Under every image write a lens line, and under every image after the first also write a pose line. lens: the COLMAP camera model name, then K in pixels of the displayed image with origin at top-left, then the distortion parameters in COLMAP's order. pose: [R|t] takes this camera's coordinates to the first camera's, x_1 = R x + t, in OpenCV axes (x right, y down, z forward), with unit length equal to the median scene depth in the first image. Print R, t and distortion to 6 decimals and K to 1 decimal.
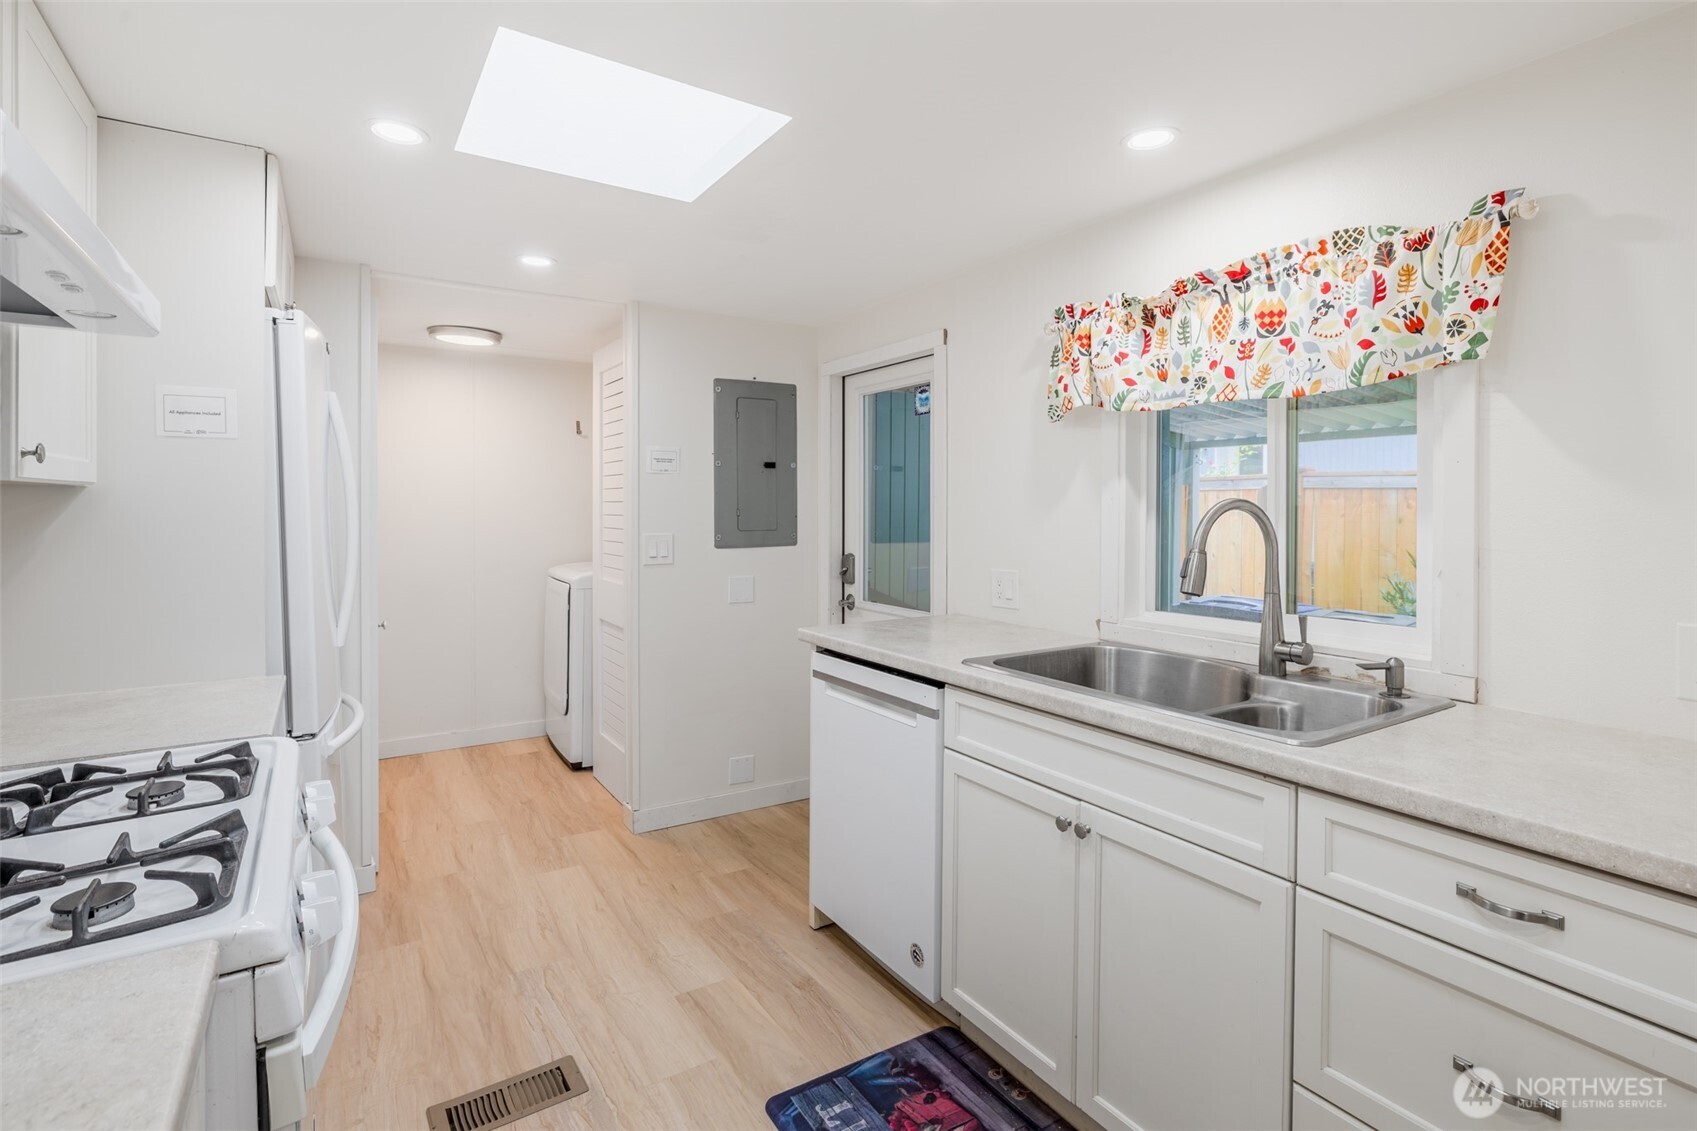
lens RADIAL K [[821.9, 0, 846.2], [0, 821.9, 528.8], [0, 0, 1]] dist [-0.008168, 0.000227]
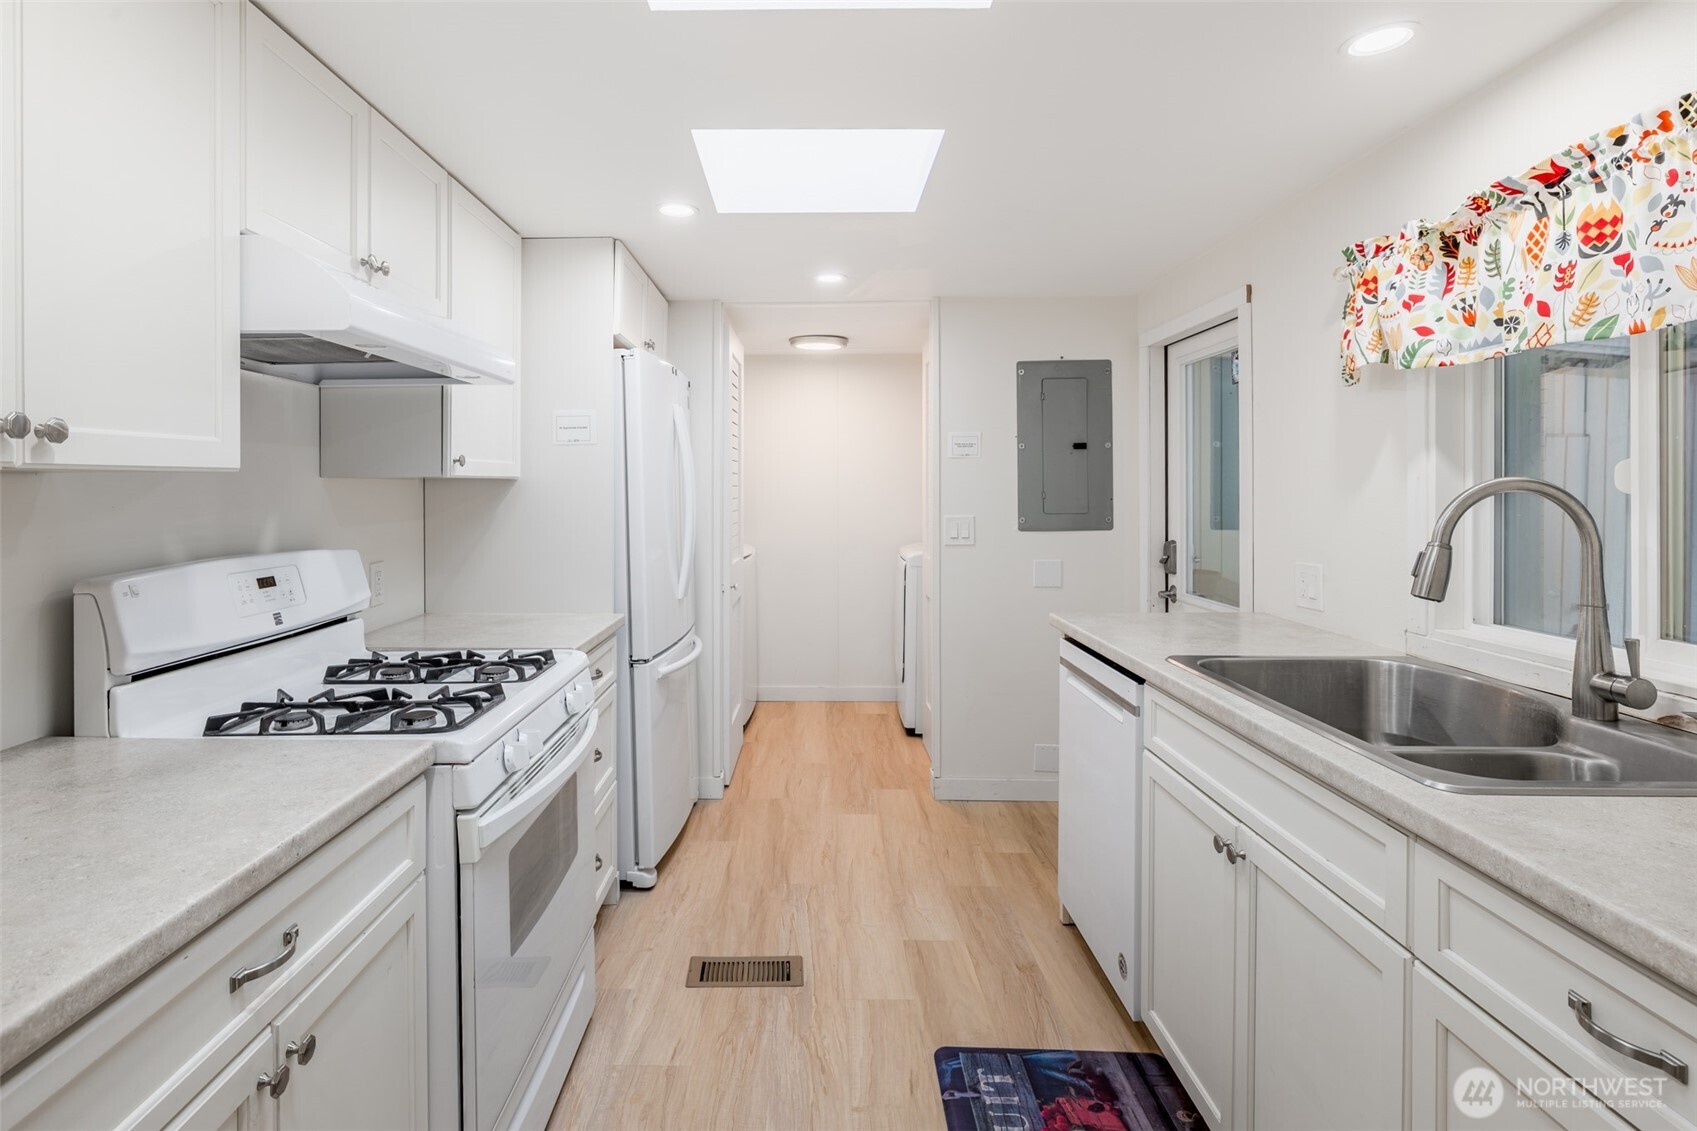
lens RADIAL K [[848.1, 0, 777.6], [0, 848.1, 504.6], [0, 0, 1]] dist [-0.005396, 0.000038]
pose [[0.823193, 0.005140, -0.567738, 0.321648], [-0.009551, 0.999943, -0.004795, -0.001088], [0.567681, 0.009369, 0.823195, -0.029577]]
